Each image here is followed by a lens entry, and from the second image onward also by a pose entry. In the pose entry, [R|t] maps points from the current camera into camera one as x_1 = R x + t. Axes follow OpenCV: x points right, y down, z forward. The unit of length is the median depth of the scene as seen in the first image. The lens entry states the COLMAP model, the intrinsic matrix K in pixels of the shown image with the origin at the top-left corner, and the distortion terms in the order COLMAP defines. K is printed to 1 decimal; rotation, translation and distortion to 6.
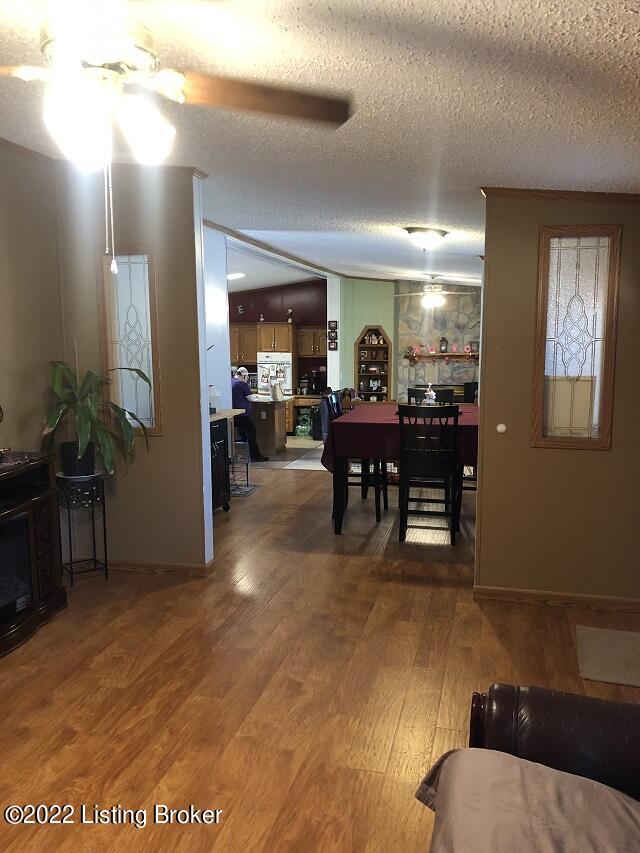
lens RADIAL K [[689.0, 0, 317.6], [0, 689.0, 430.5], [0, 0, 1]] dist [0.057412, -0.000486]
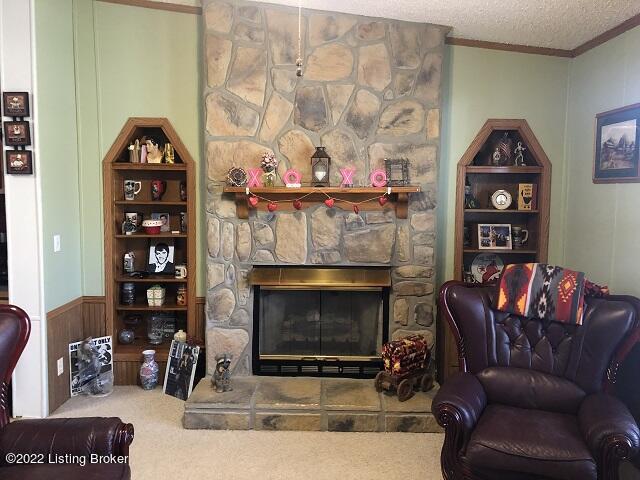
lens RADIAL K [[517.0, 0, 321.1], [0, 517.0, 239.5], [0, 0, 1]] dist [0.057412, -0.000486]
pose [[0.971506, -0.010888, 0.236765, 0.109609], [0.015695, 0.999707, -0.018429, -0.075181], [-0.236495, 0.021620, 0.971392, 0.698598]]
